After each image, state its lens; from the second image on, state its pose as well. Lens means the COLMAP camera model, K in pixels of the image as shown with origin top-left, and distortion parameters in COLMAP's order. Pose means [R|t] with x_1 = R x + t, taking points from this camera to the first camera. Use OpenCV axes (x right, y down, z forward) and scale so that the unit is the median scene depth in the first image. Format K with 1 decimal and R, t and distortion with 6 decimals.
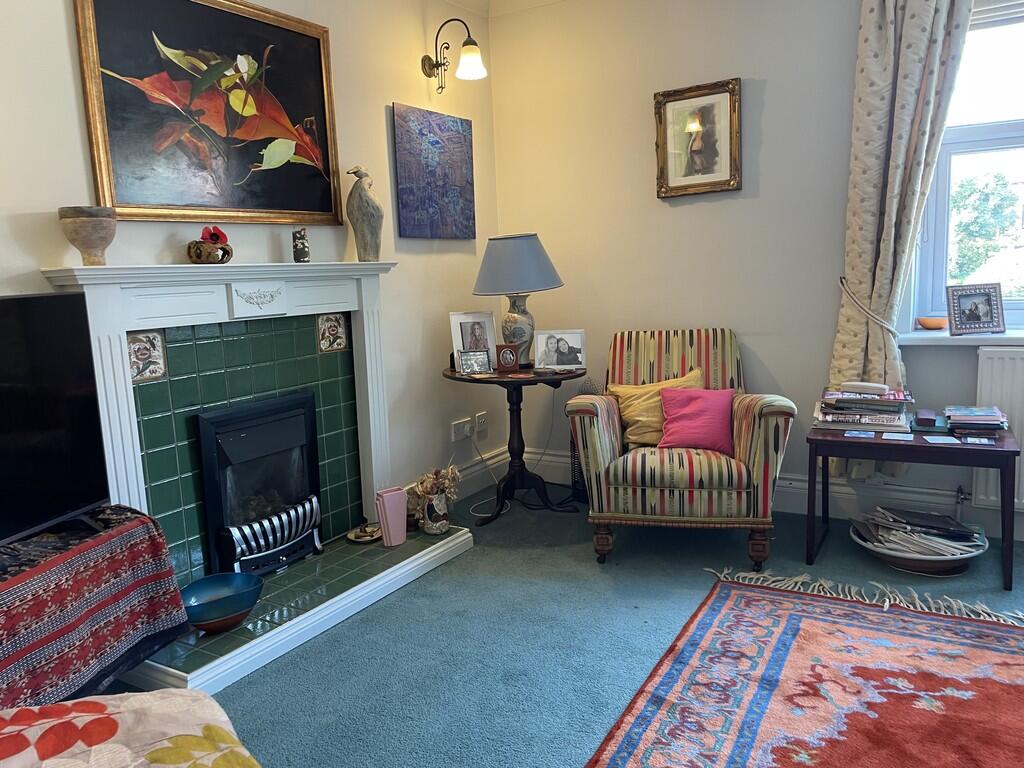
lens RADIAL K [[769.6, 0, 507.3], [0, 769.6, 389.2], [0, 0, 1]] dist [0.072230, -0.085175]
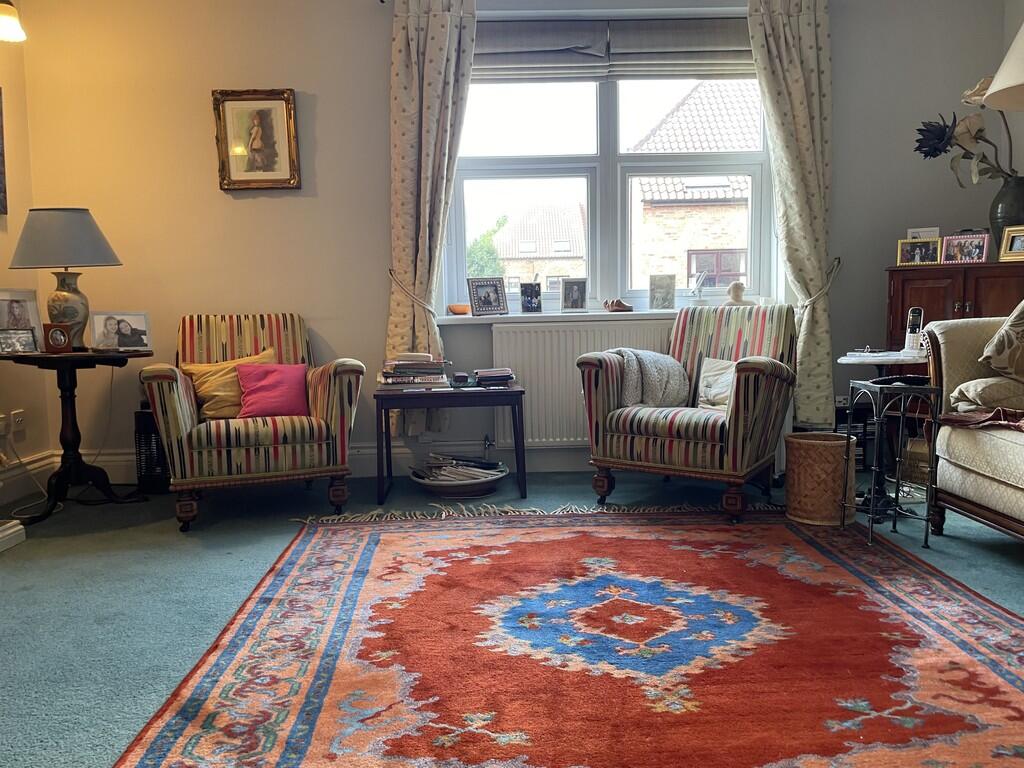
lens RADIAL K [[769.6, 0, 517.6], [0, 769.6, 380.4], [0, 0, 1]] dist [0.072230, -0.085175]
pose [[0.833506, -0.022861, 0.552038, -0.067768], [0.065815, 0.996138, -0.058120, 0.116481], [-0.548577, 0.084775, 0.831791, -0.075917]]
